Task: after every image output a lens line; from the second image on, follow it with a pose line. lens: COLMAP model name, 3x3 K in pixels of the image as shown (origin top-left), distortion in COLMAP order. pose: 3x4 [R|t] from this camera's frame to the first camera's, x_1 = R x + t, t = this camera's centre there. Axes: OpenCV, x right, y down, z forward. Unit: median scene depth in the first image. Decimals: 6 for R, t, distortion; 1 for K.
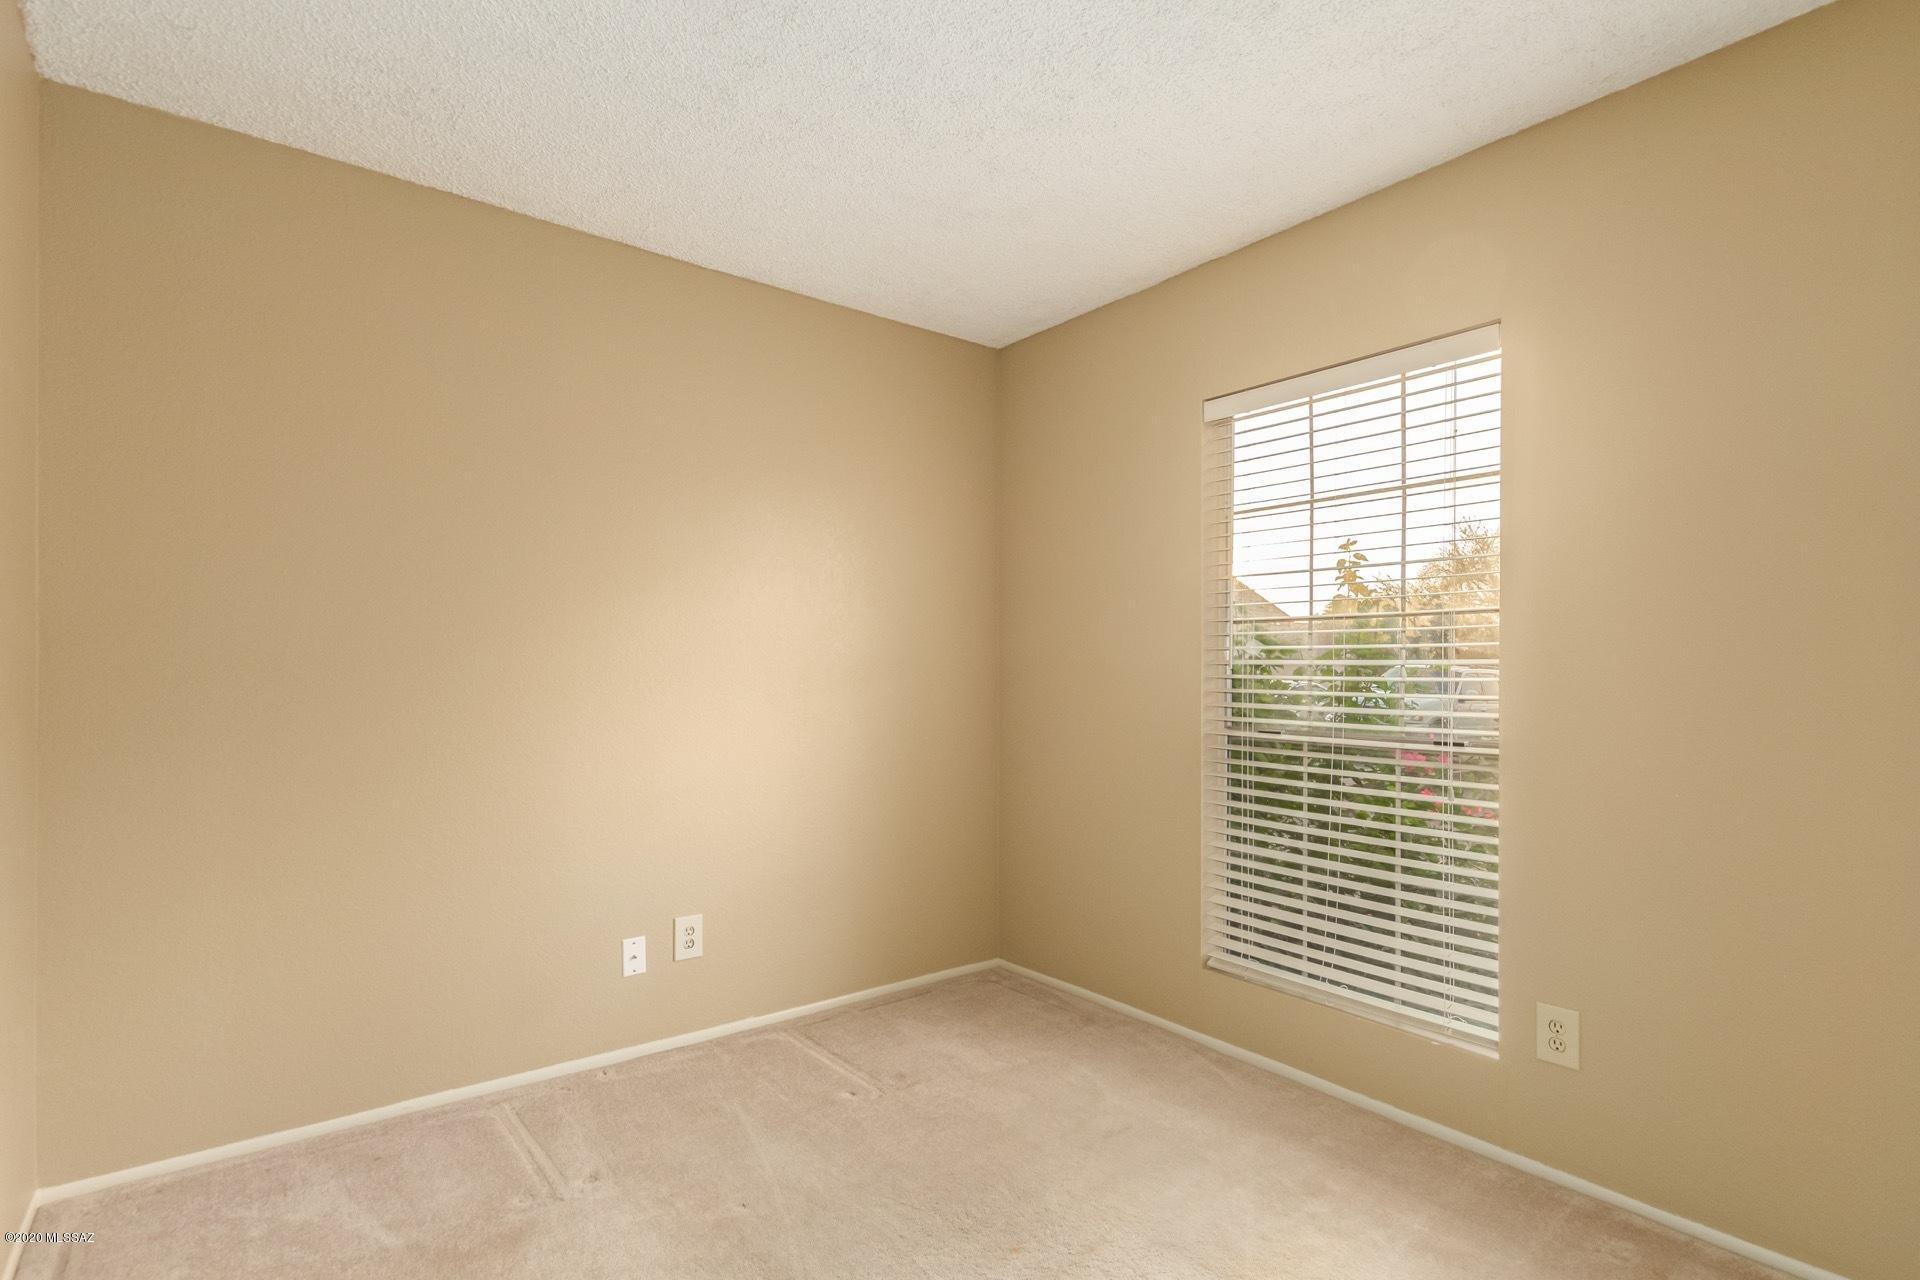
lens RADIAL K [[899.7, 0, 963.8], [0, 899.7, 668.6], [0, 0, 1]] dist [0.000569, -0.000104]
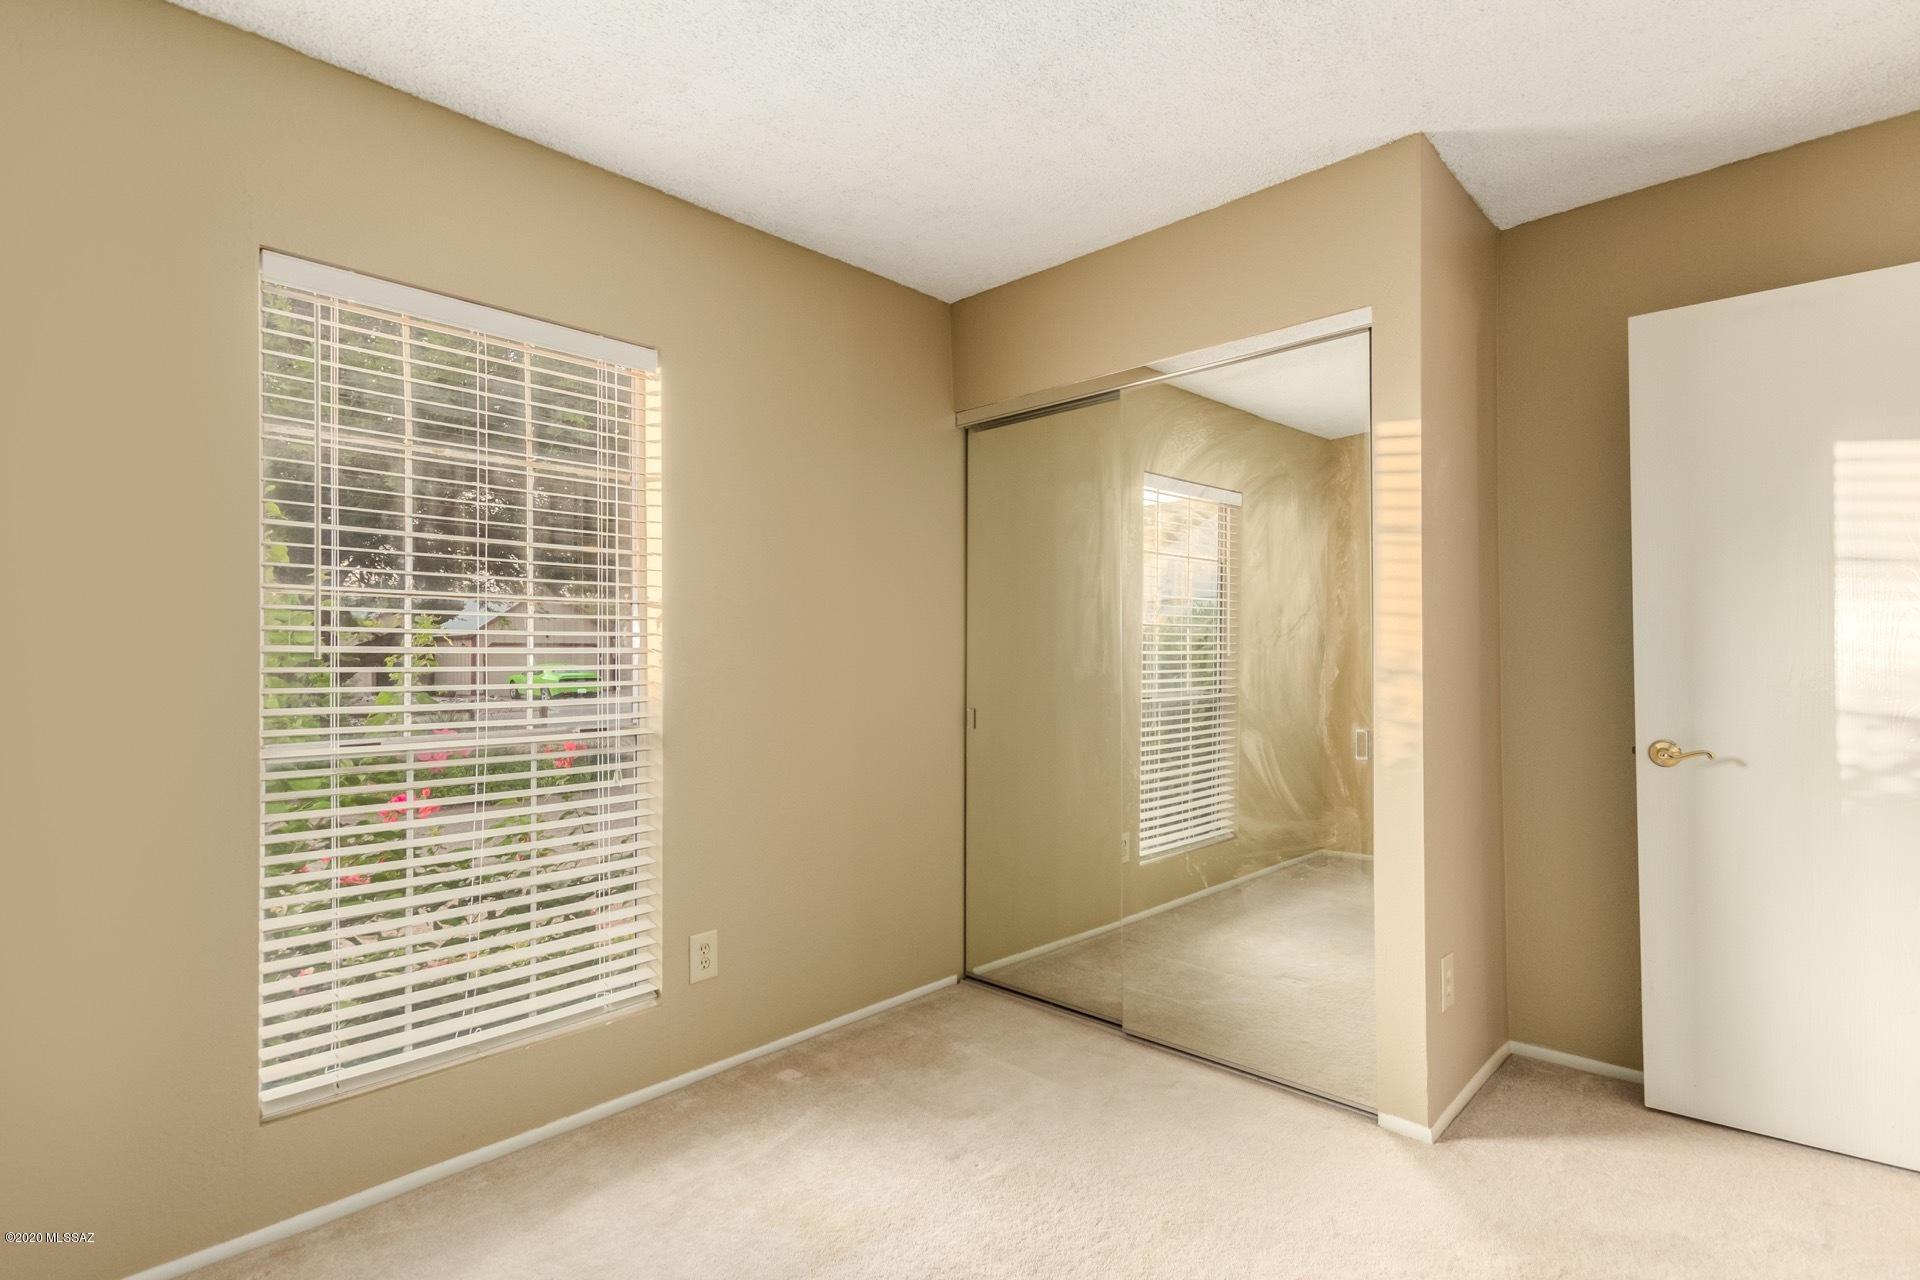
lens RADIAL K [[934.0, 0, 960.0], [0, 934.0, 640.0], [0, 0, 1]] dist [0.001212, -0.000009]
pose [[-0.138150, 0.009826, 0.990363, -0.648279], [0.004721, 0.999946, -0.009262, -0.008466], [-0.990400, 0.003396, -0.138189, 0.827295]]
